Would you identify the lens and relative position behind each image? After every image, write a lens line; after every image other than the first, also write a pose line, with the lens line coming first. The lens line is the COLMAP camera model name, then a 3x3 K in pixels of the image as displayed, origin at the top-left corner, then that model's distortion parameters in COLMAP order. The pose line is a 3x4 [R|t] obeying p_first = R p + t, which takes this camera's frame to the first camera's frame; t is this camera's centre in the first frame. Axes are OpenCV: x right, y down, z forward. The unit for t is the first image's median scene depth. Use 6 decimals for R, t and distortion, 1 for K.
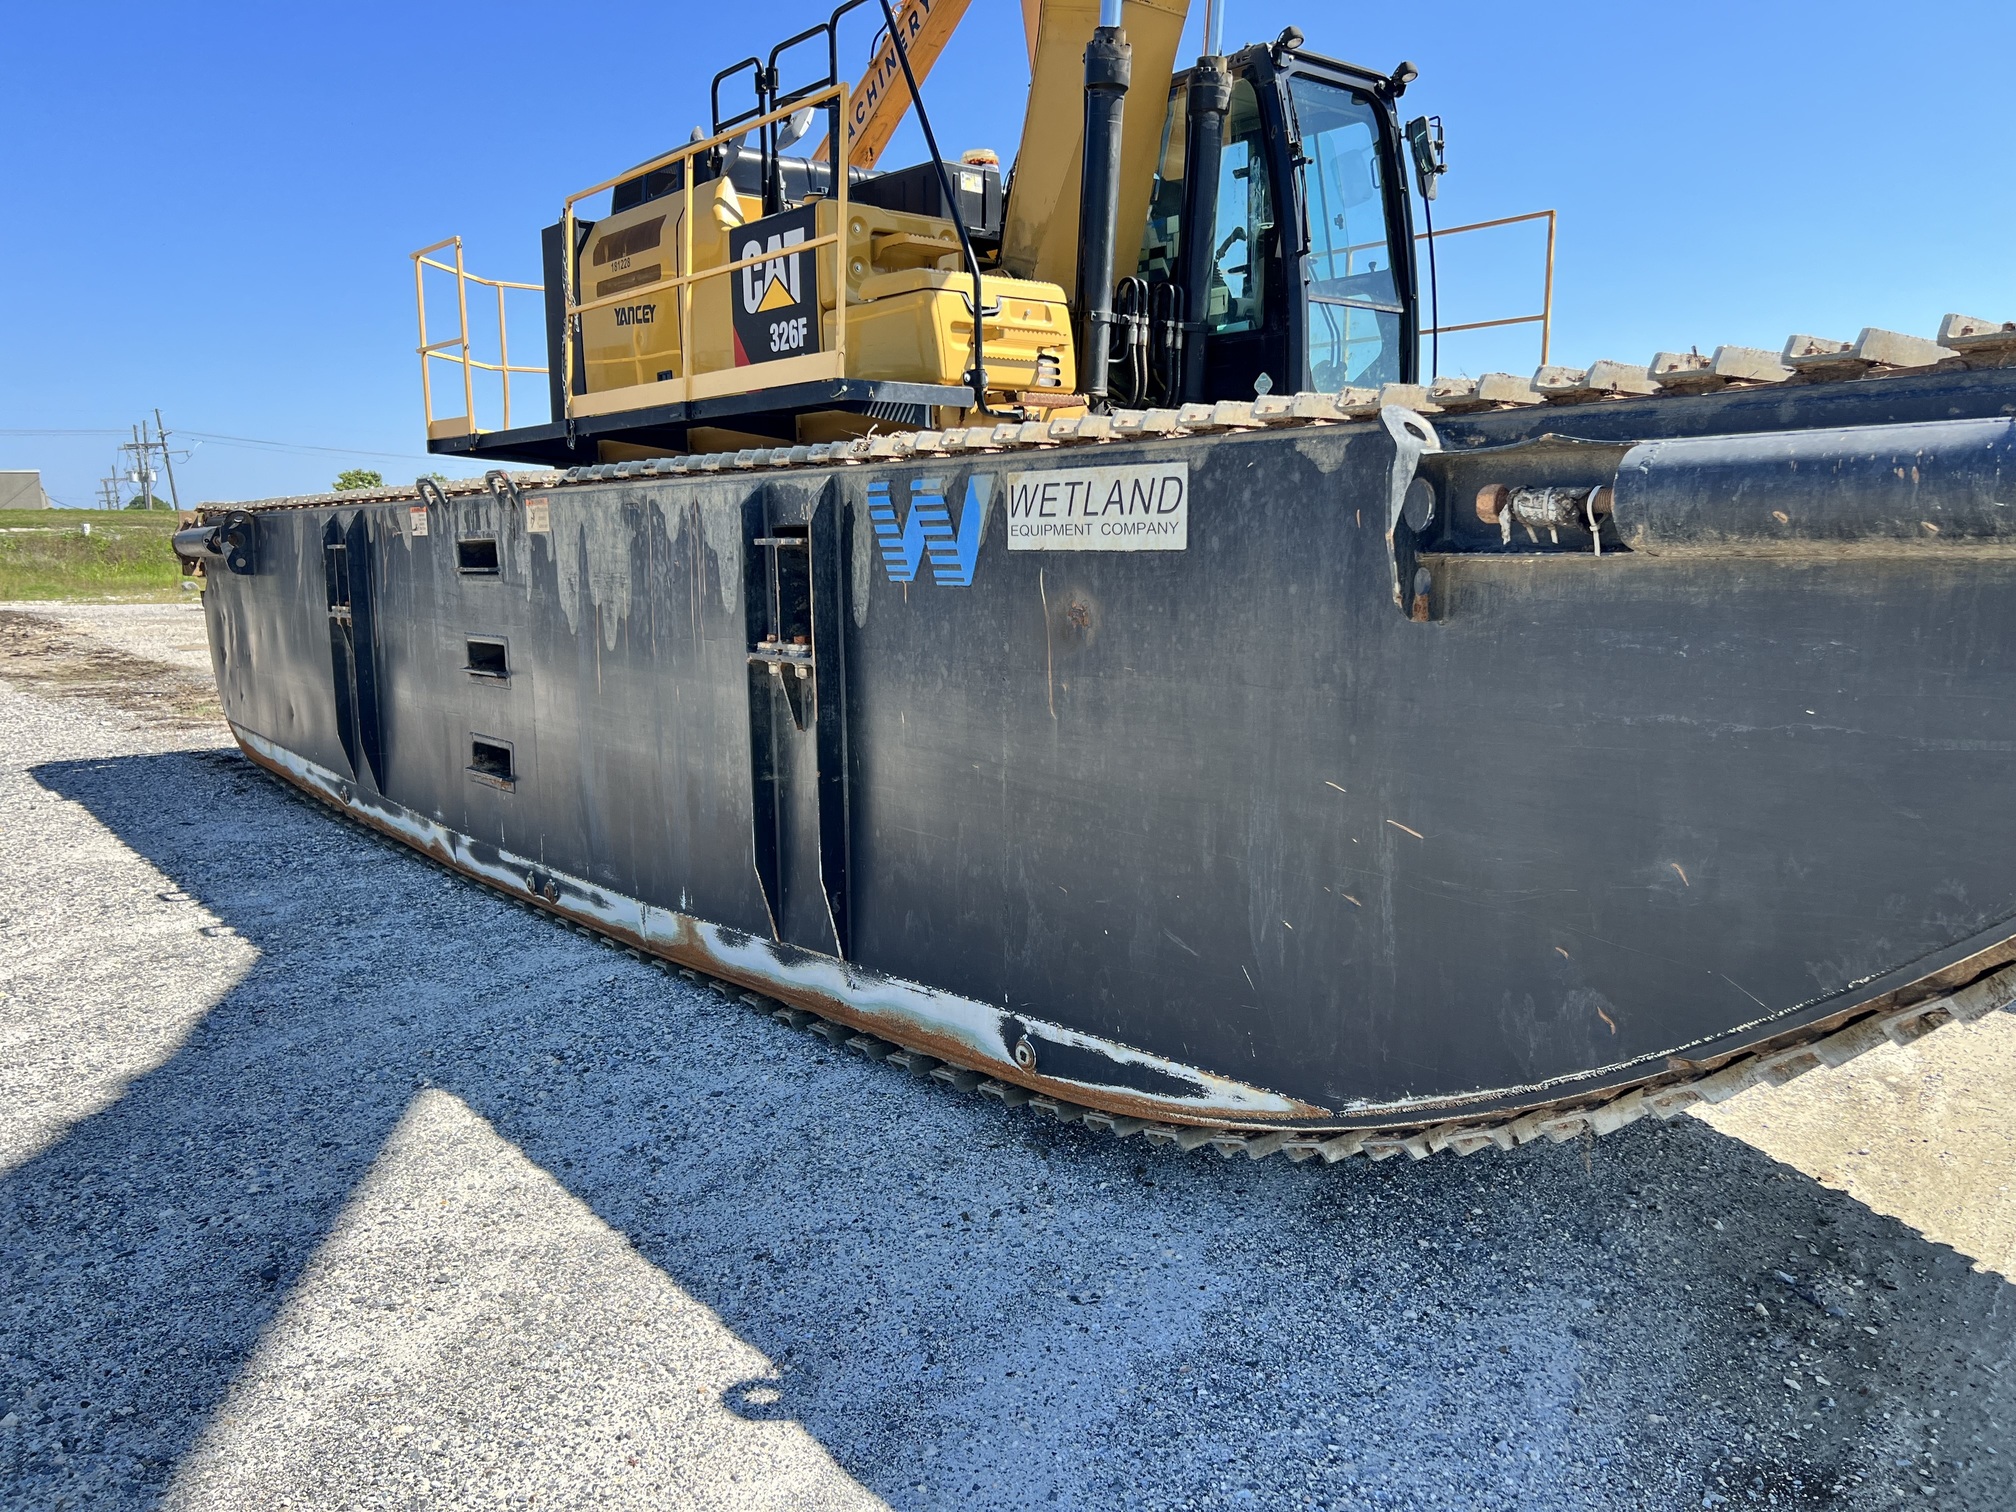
lens RADIAL K [[1522.9, 0, 1020.7], [0, 1522.9, 758.3], [0, 0, 1]] dist [0.047455, -0.046261]
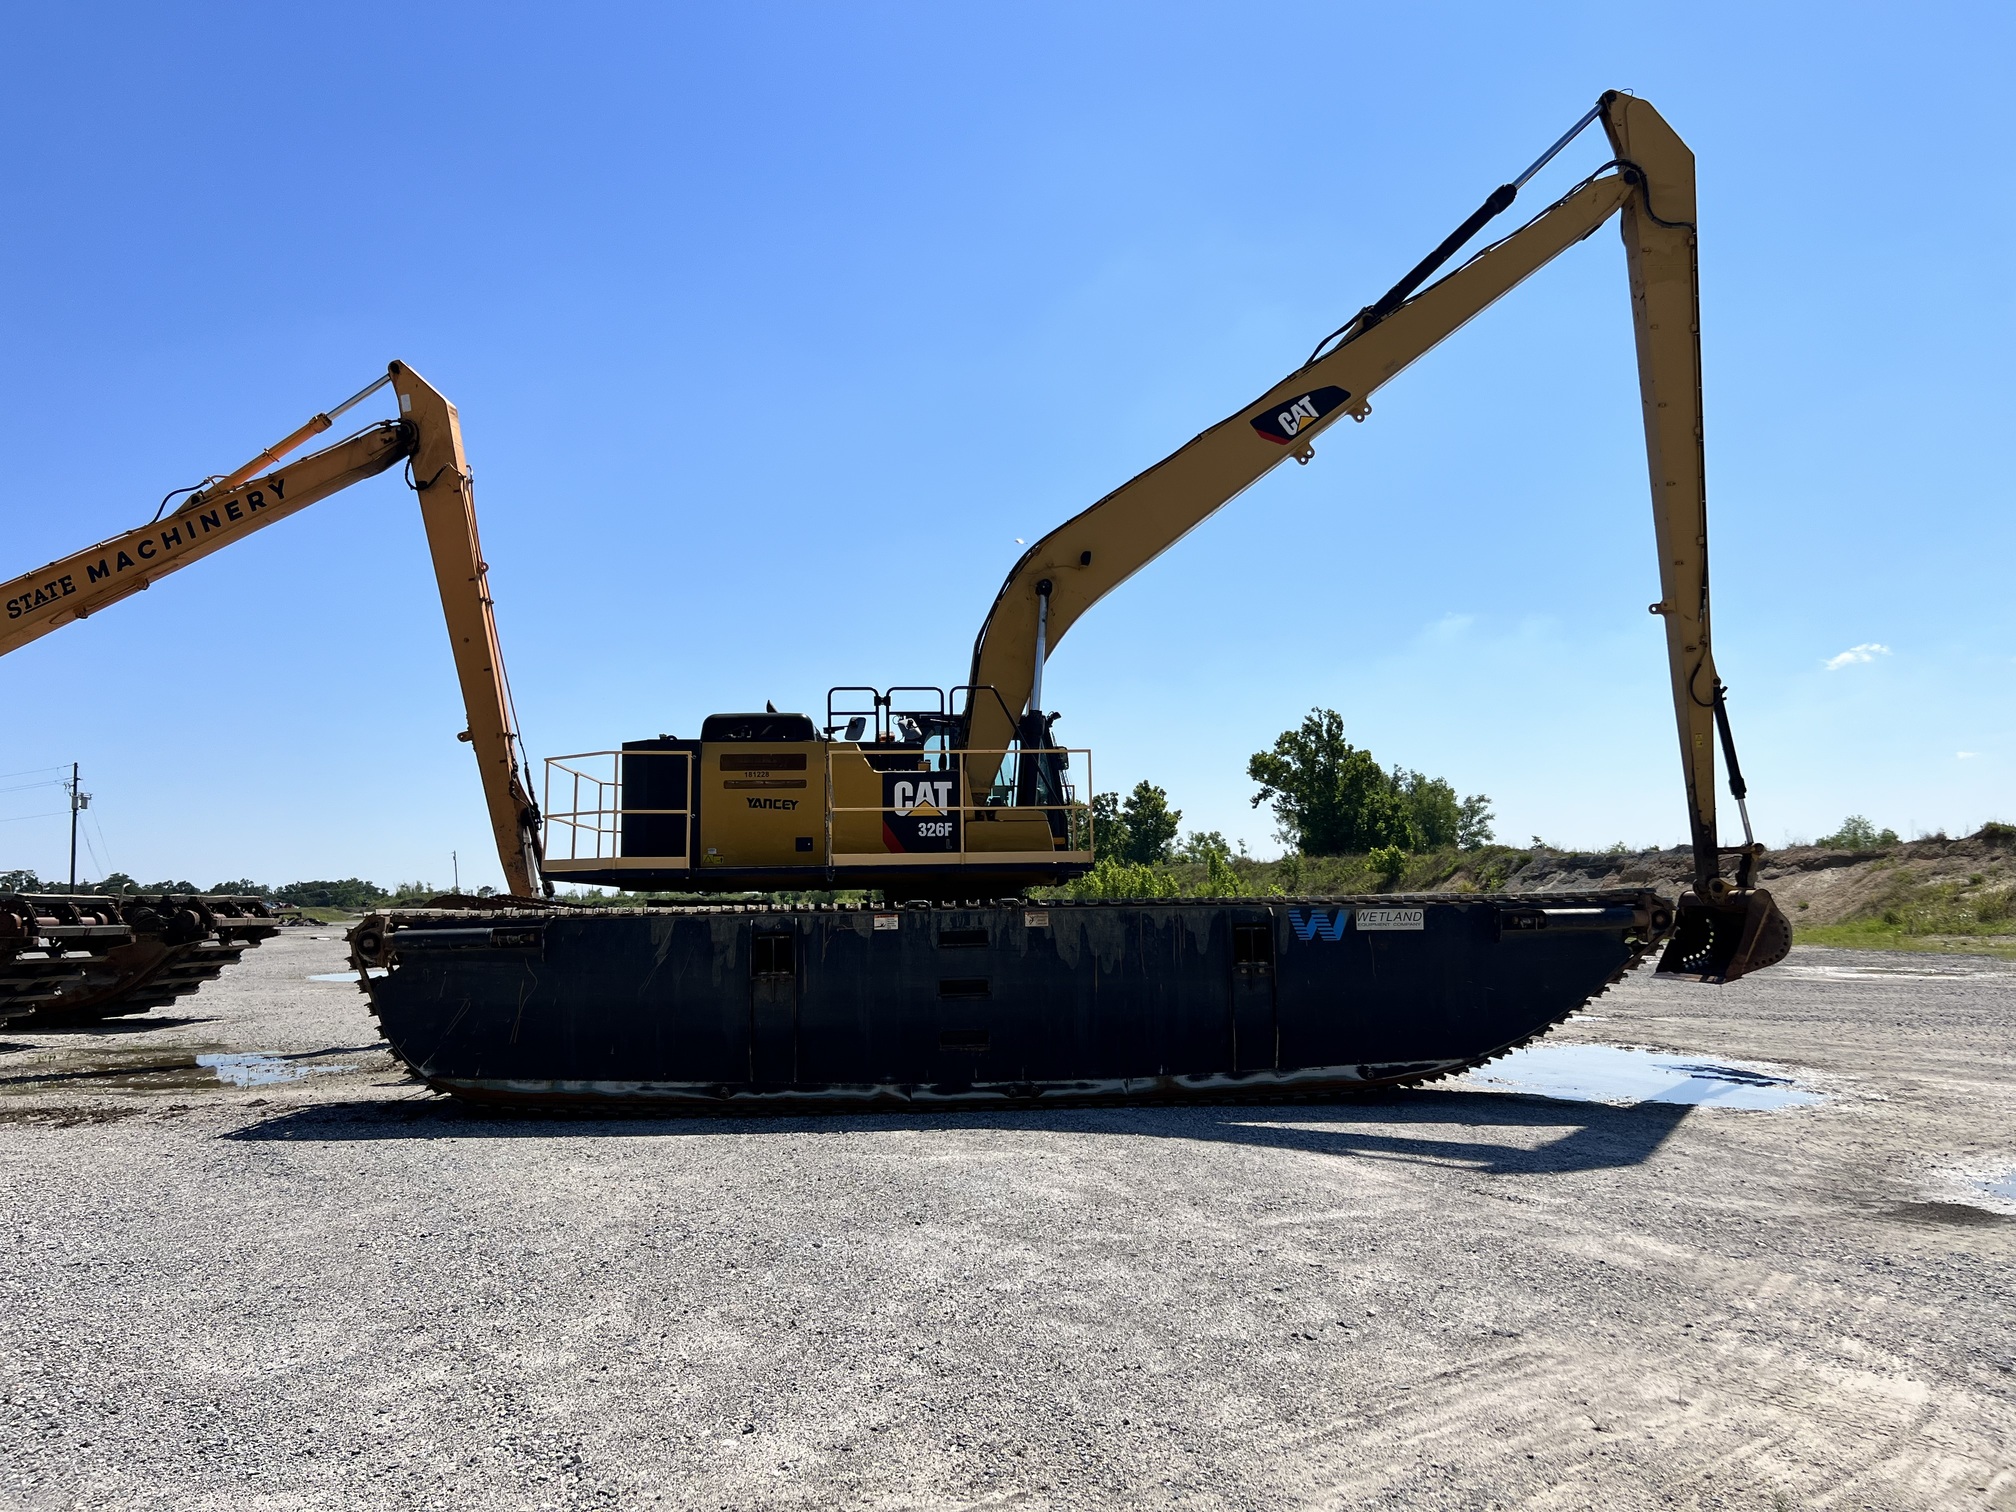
lens RADIAL K [[1522.9, 0, 1008.9], [0, 1522.9, 754.7], [0, 0, 1]] dist [0.047455, -0.046261]
pose [[0.595171, 0.081806, 0.799424, -3.797144], [0.122522, 0.973937, -0.190882, 0.054169], [-0.794204, 0.211555, 0.569636, -0.554892]]
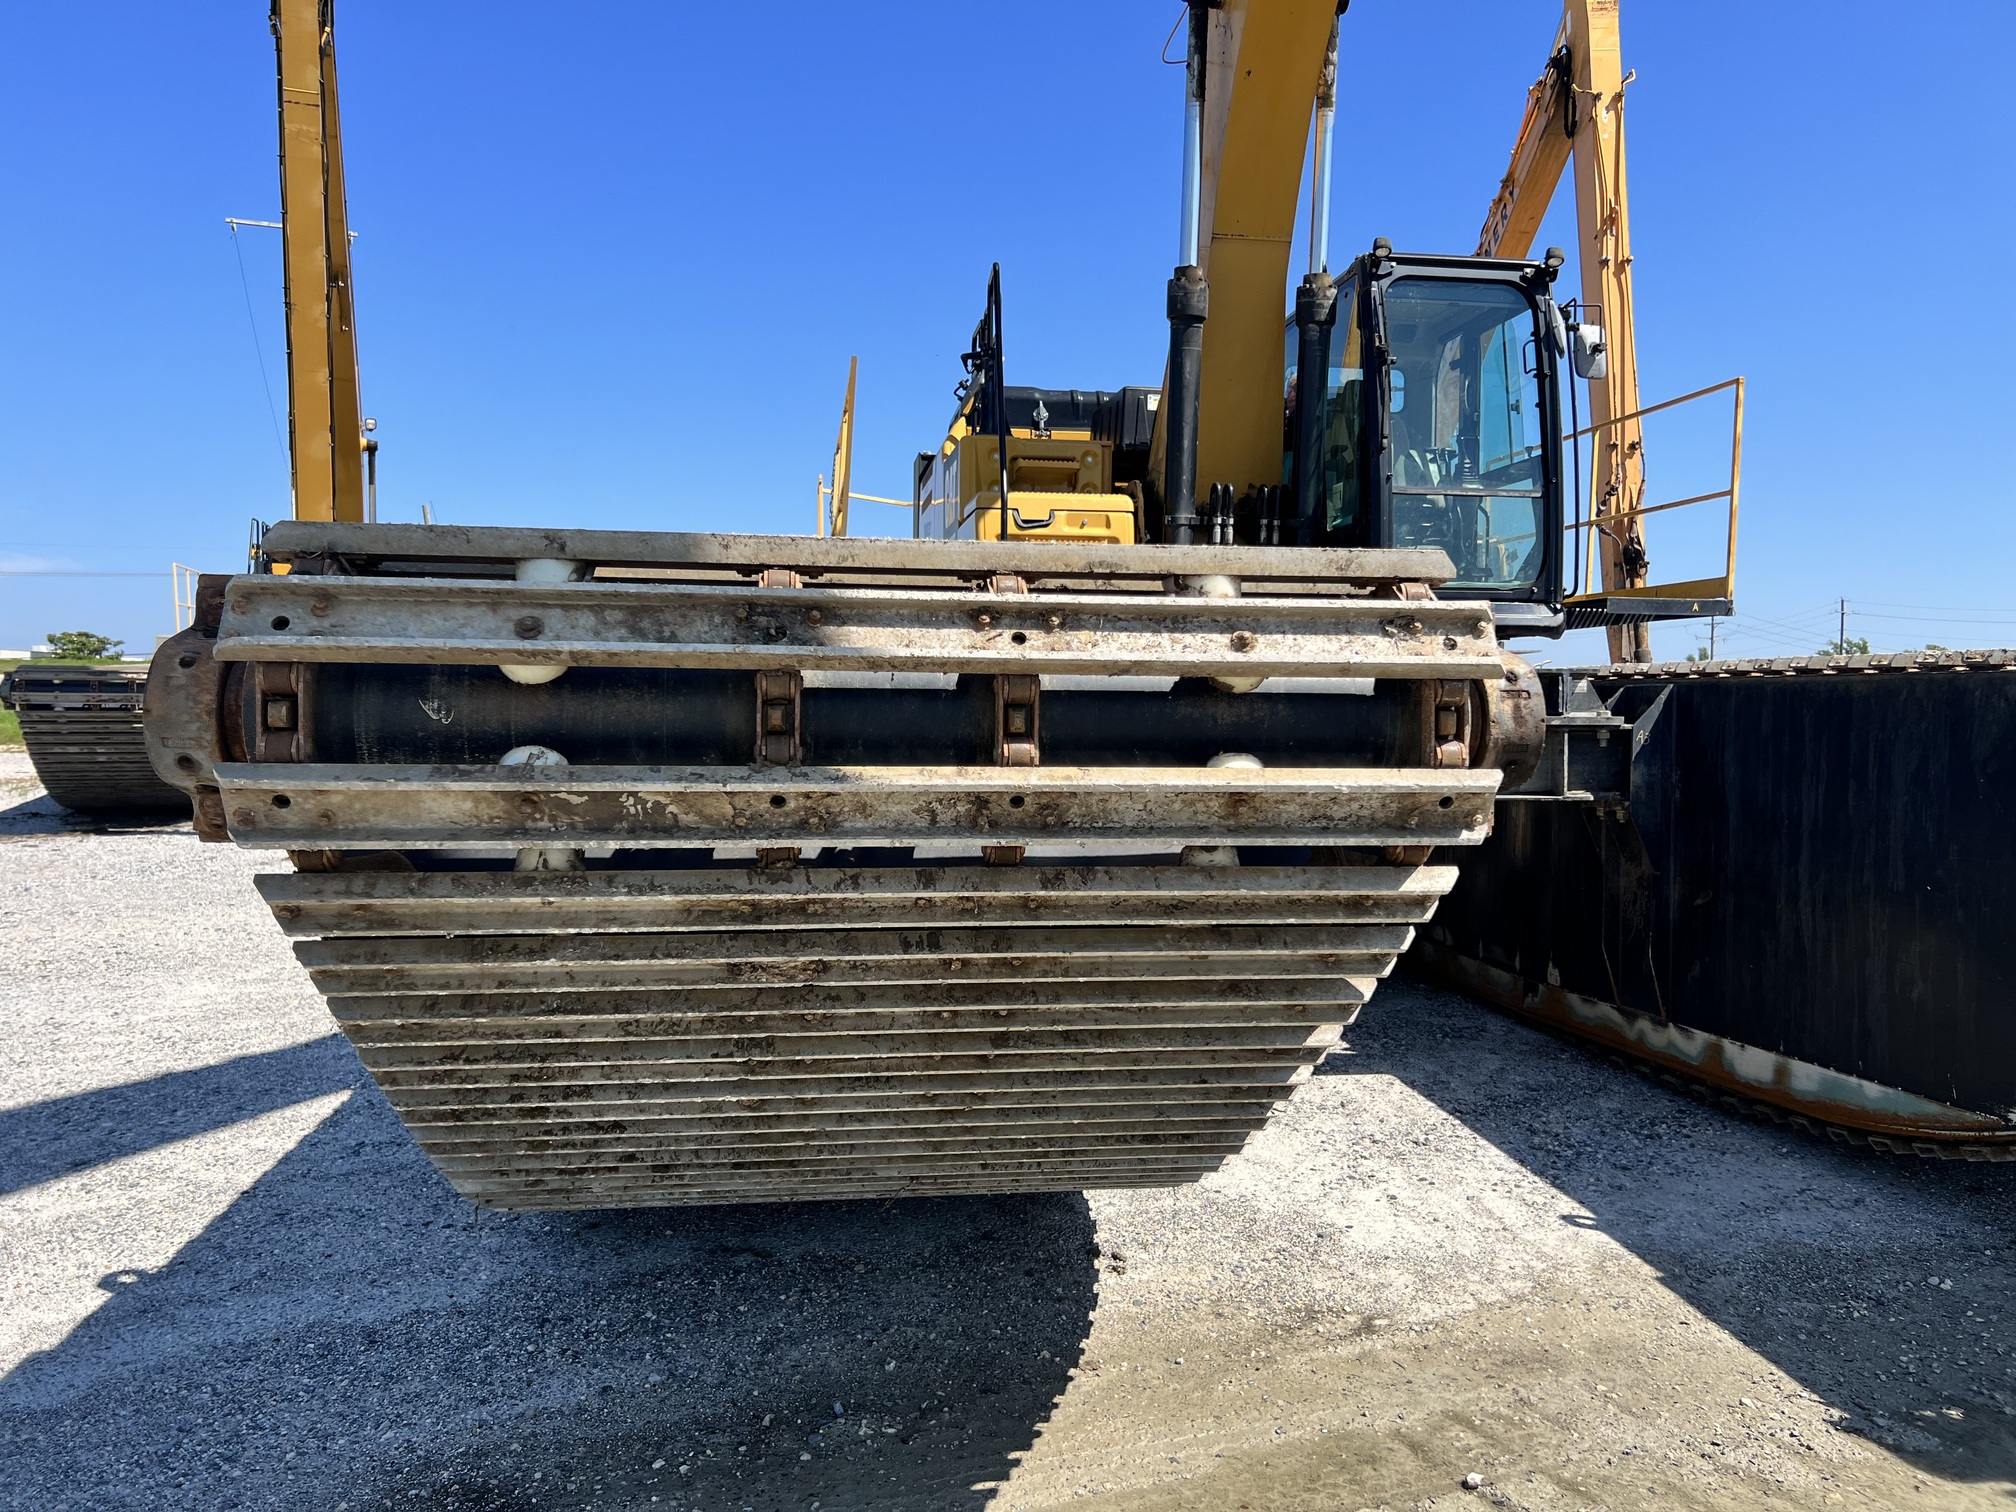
lens RADIAL K [[1522.9, 0, 1030.1], [0, 1522.9, 761.3], [0, 0, 1]] dist [0.047455, -0.046261]
pose [[0.854914, 0.039964, -0.517229, 0.585307], [-0.094525, 0.992338, -0.079564, -0.023306], [0.510086, 0.116911, 0.852141, 0.042586]]
